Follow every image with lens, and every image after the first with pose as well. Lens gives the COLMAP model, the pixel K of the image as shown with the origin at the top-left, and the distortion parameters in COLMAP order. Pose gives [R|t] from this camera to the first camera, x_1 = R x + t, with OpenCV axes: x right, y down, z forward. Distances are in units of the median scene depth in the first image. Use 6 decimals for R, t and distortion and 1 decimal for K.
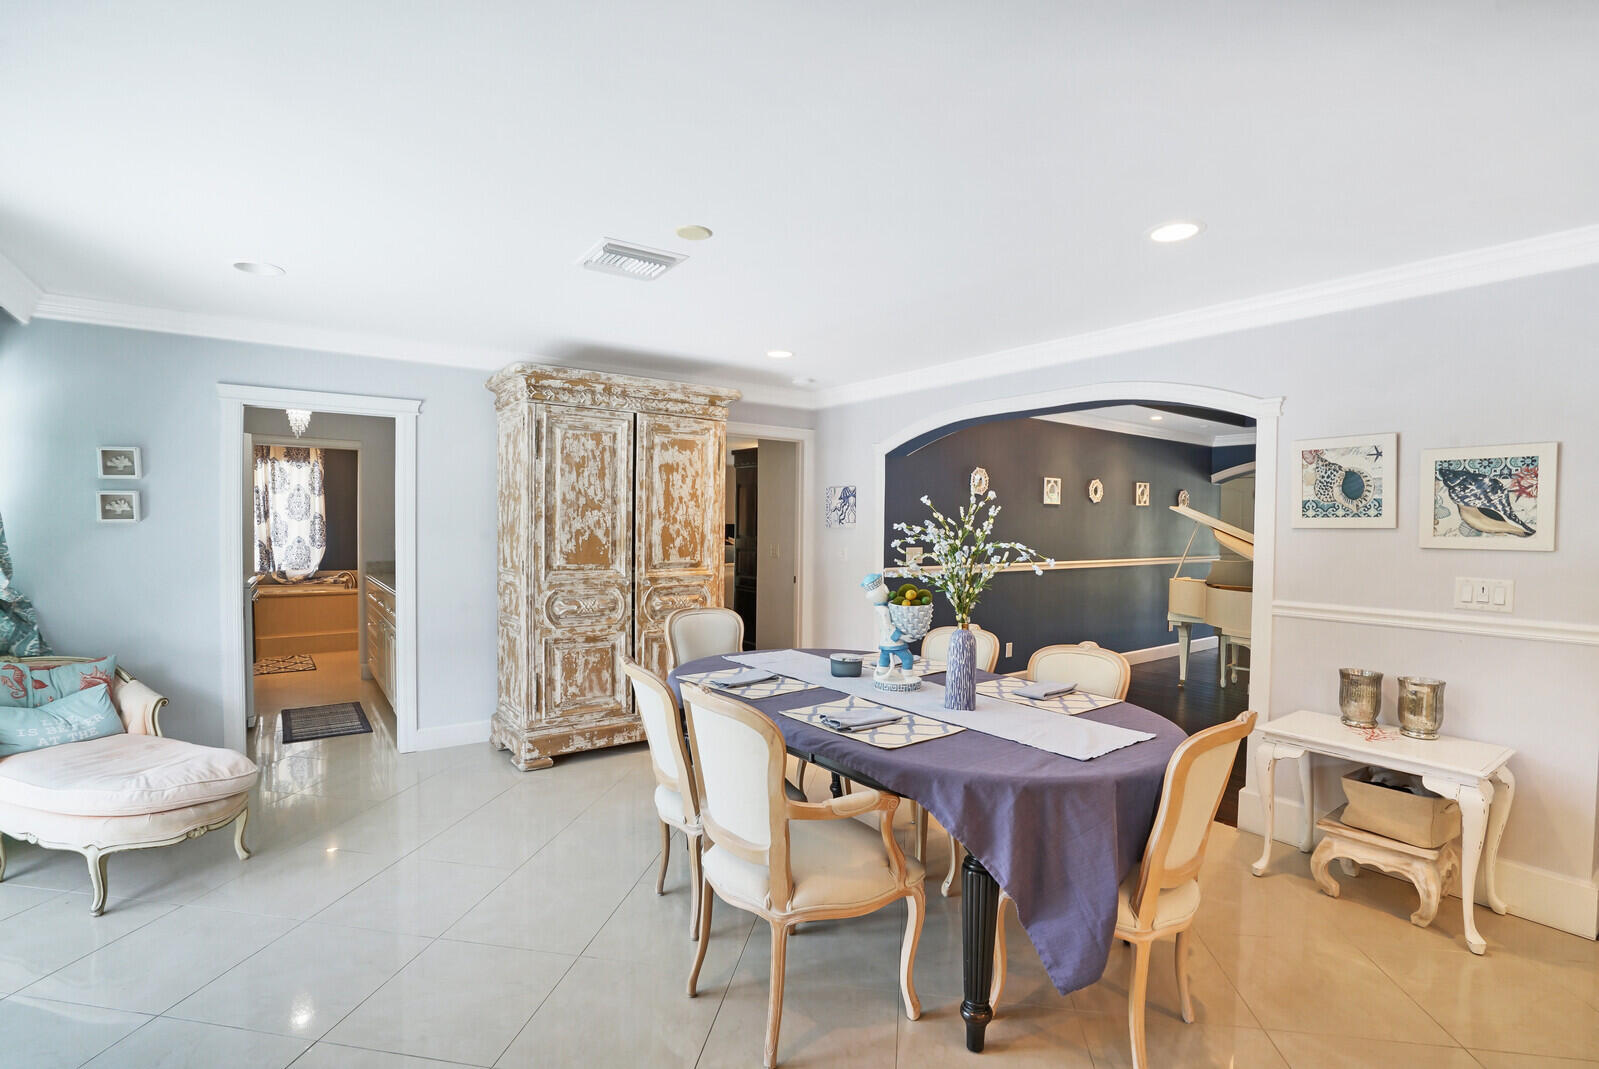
lens RADIAL K [[715.3, 0, 799.5], [0, 715.3, 534.5], [0, 0, 1]] dist [-0.046951, 0.000126]
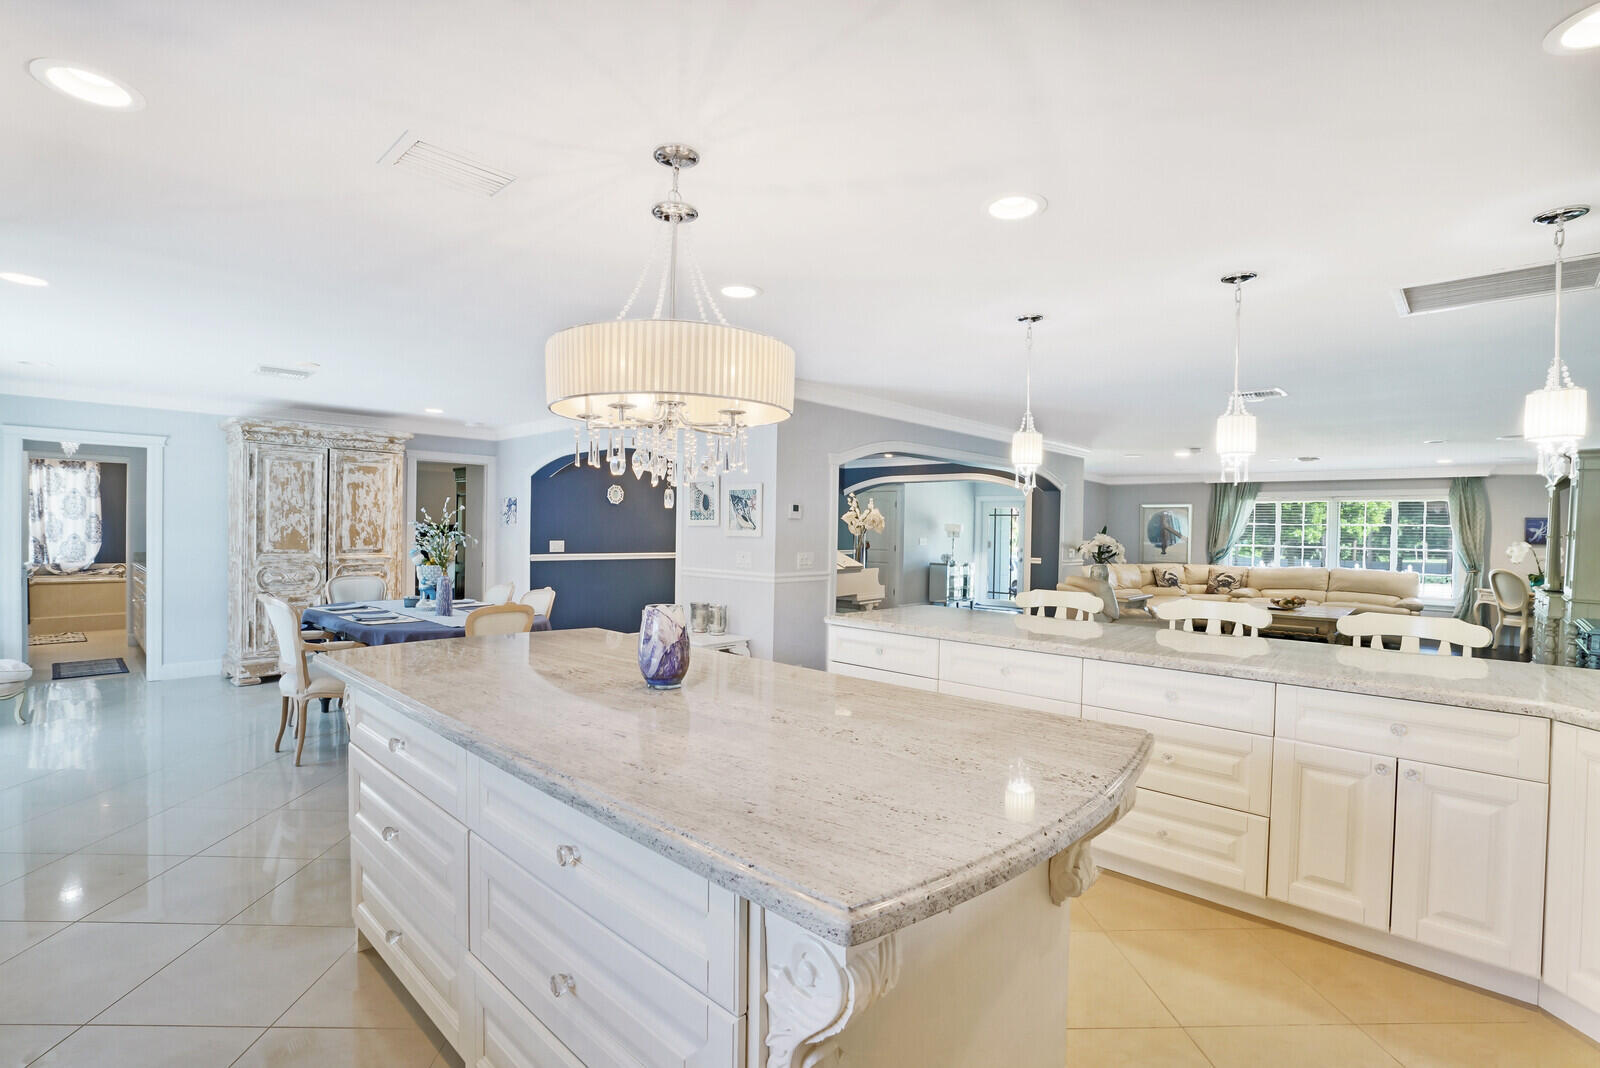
lens RADIAL K [[747.7, 0, 800.0], [0, 747.7, 534.0], [0, 0, 1]] dist [-0.004168, -0.001353]
pose [[0.989856, 0.002722, 0.142045, 0.523620], [-0.001789, 0.999976, -0.006696, 0.017238], [-0.142060, 0.006374, 0.989838, -0.685512]]
